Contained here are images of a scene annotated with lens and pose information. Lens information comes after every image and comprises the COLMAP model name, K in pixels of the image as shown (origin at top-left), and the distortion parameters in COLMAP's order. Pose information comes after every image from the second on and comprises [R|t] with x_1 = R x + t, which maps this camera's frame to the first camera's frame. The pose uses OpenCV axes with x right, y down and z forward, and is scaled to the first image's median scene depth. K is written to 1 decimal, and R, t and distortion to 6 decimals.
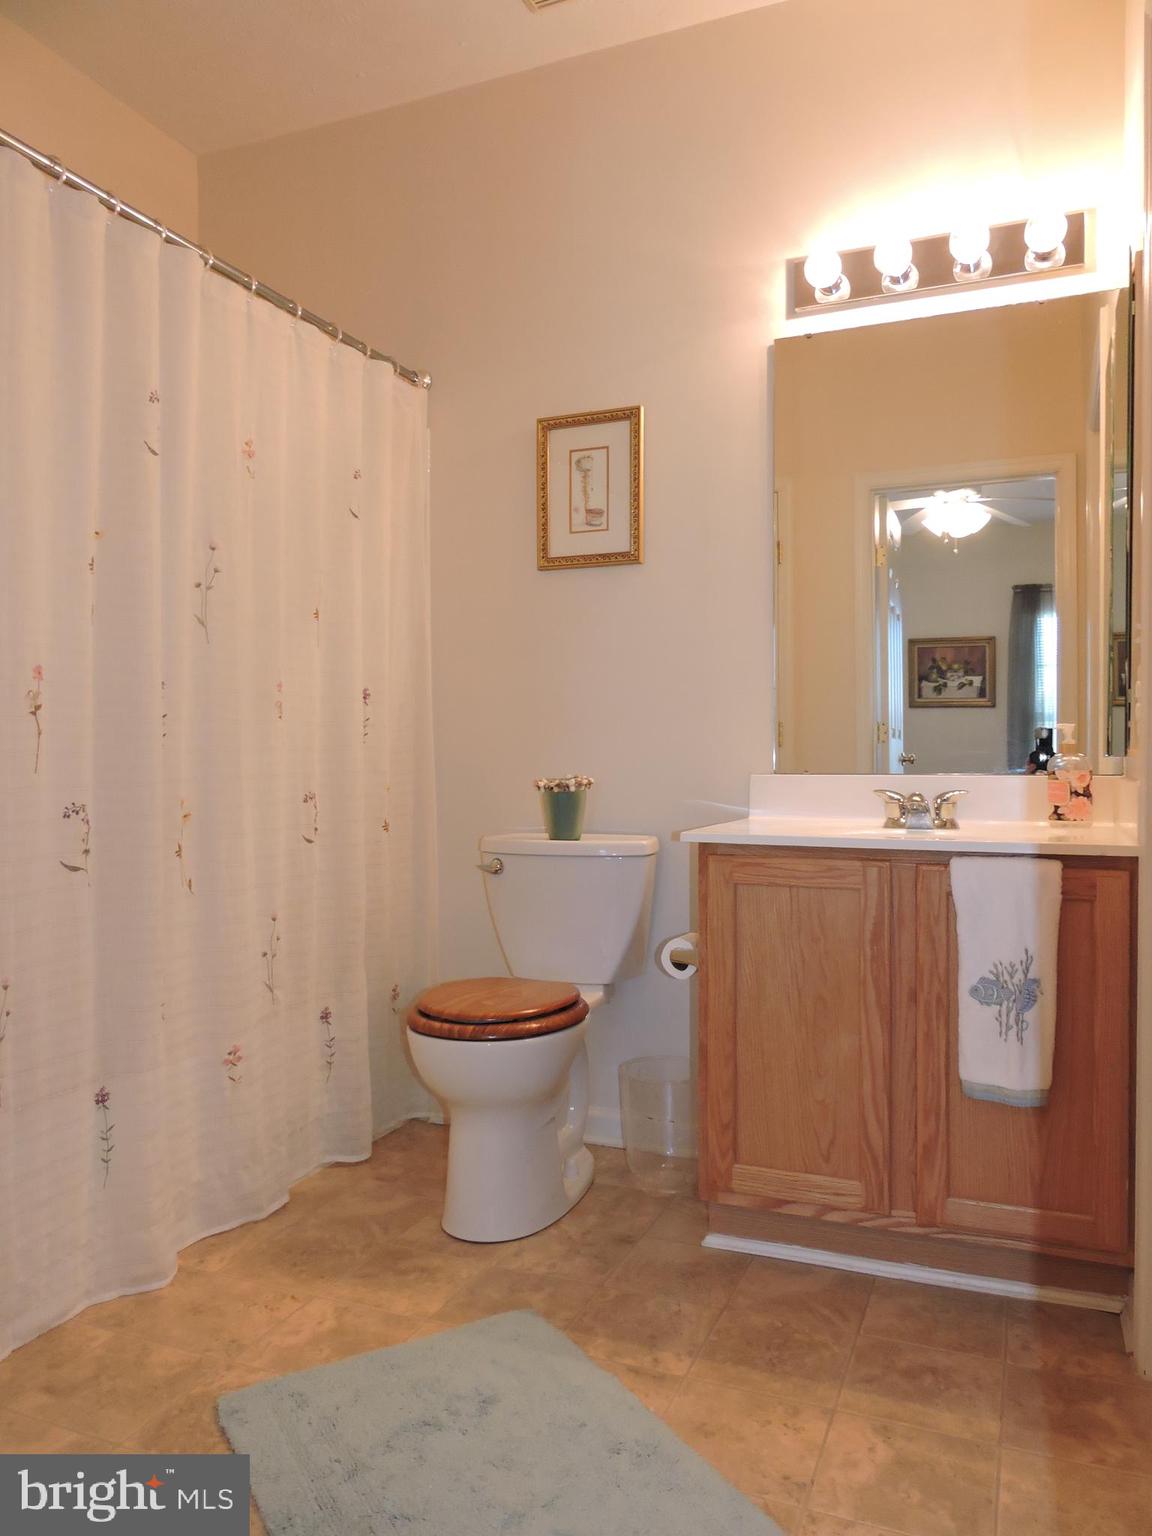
lens RADIAL K [[1119.5, 0, 576.0], [0, 1119.5, 768.0], [0, 0, 1]] dist [0.019767, -0.003324]
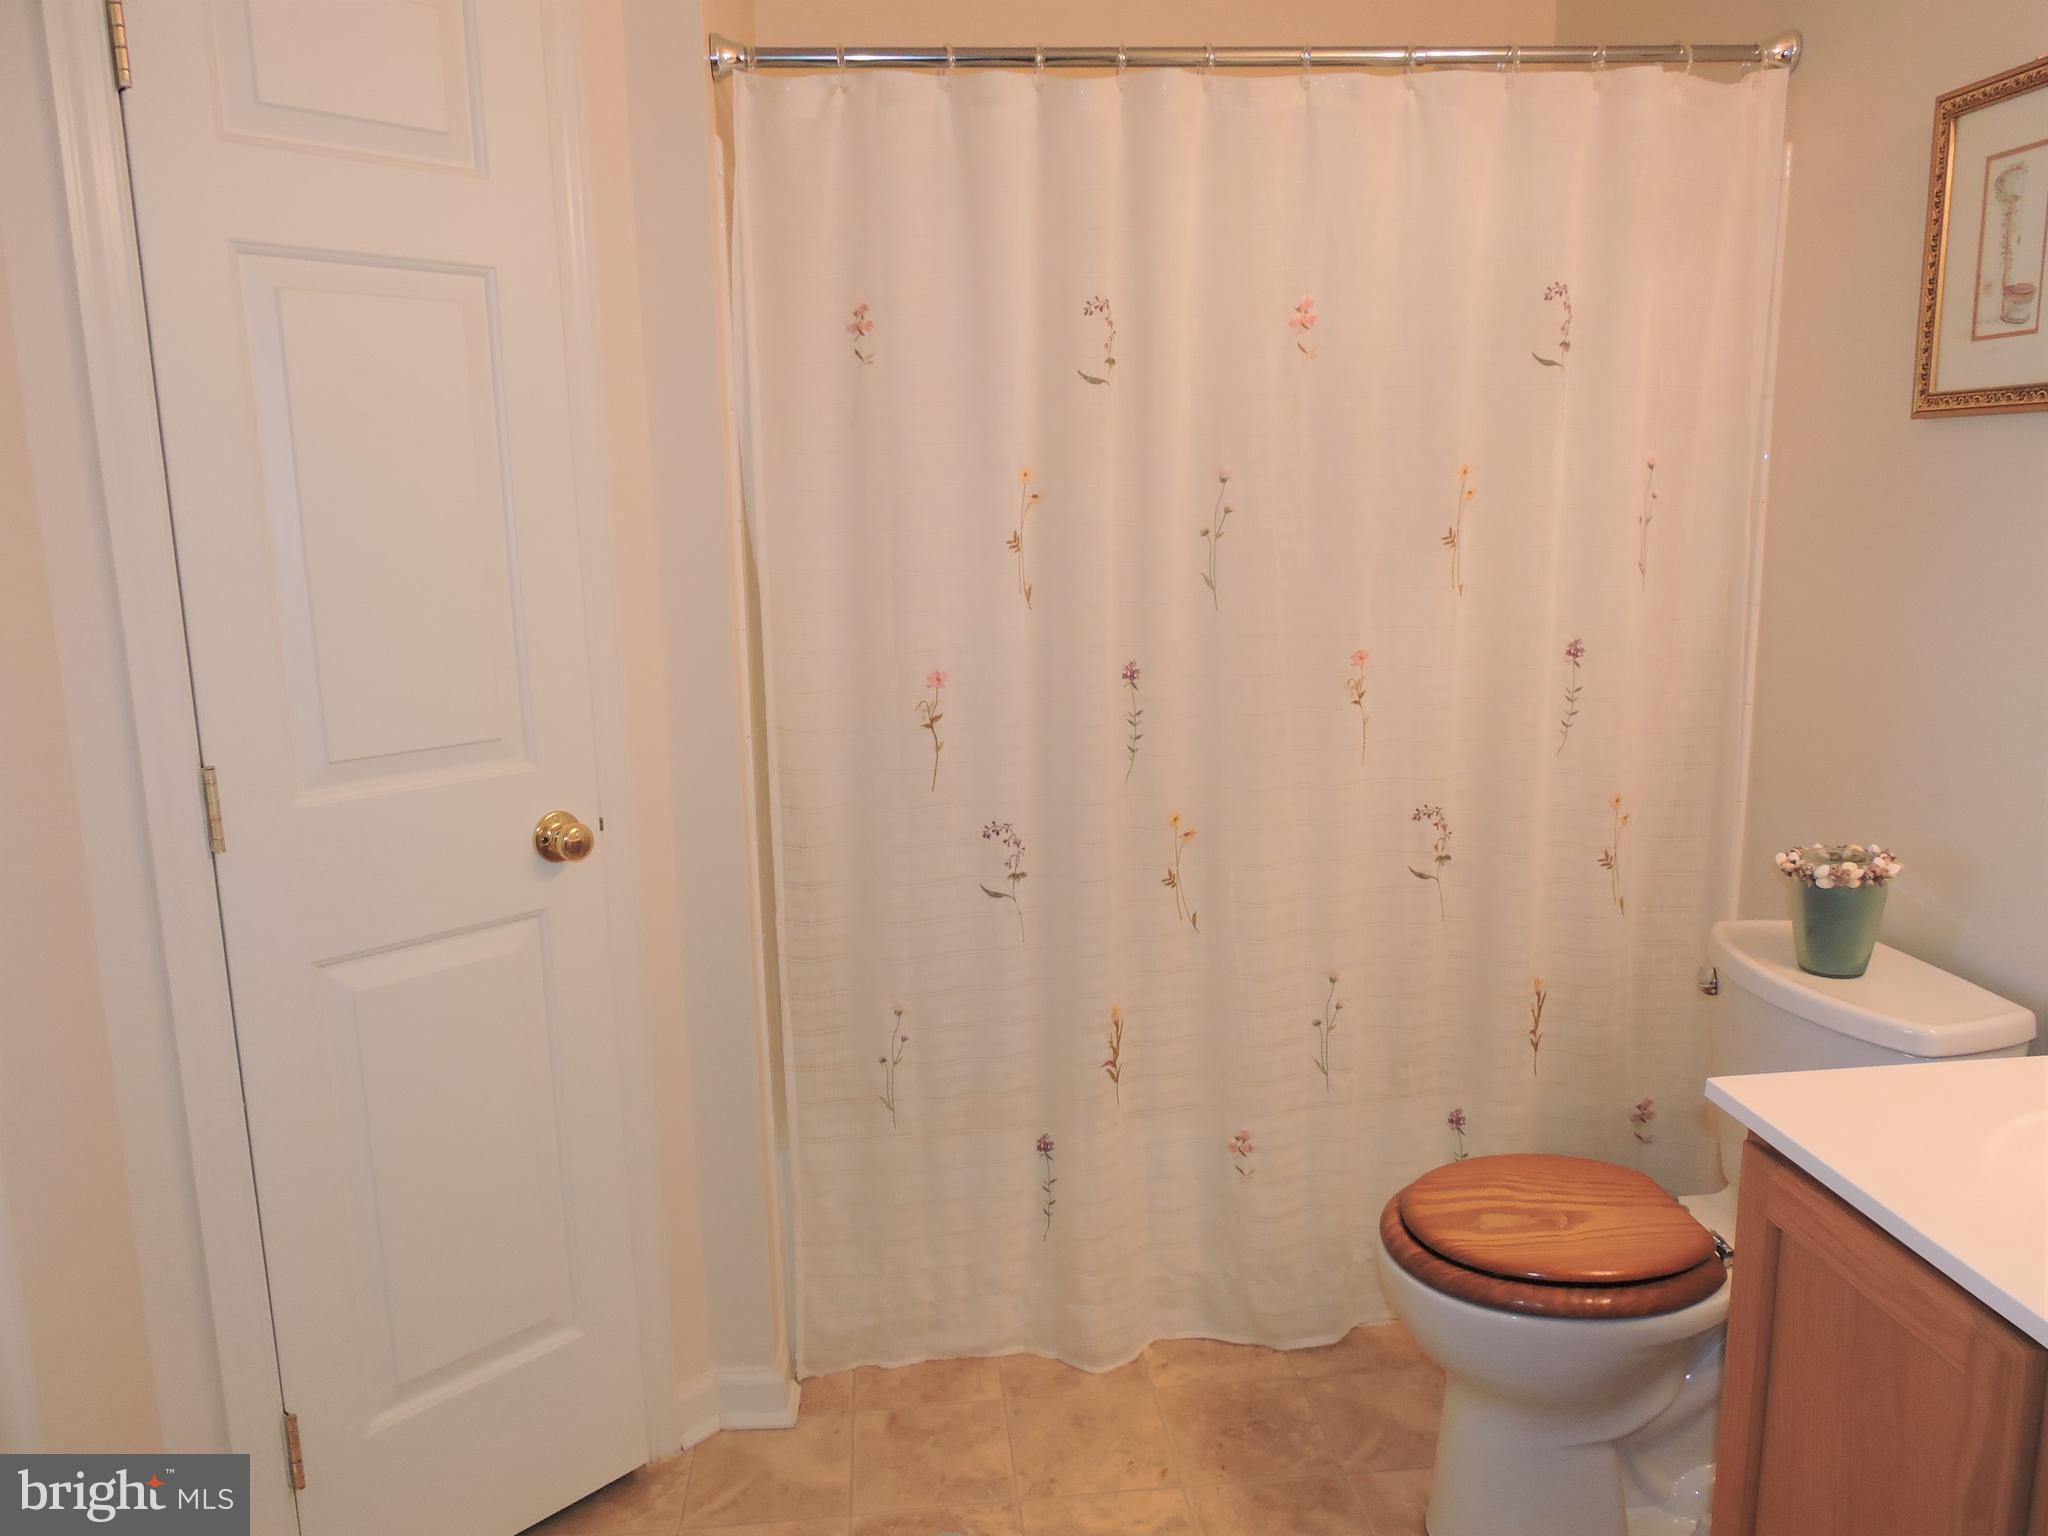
lens RADIAL K [[1468.9, 0, 1024.0], [0, 1468.9, 768.0], [0, 0, 1]] dist [0.000668, -0.008852]
pose [[0.468519, 0.158753, -0.869073, 0.462255], [0.010817, 0.982618, 0.185326, -0.186507], [0.883387, -0.096230, 0.458658, 0.424715]]
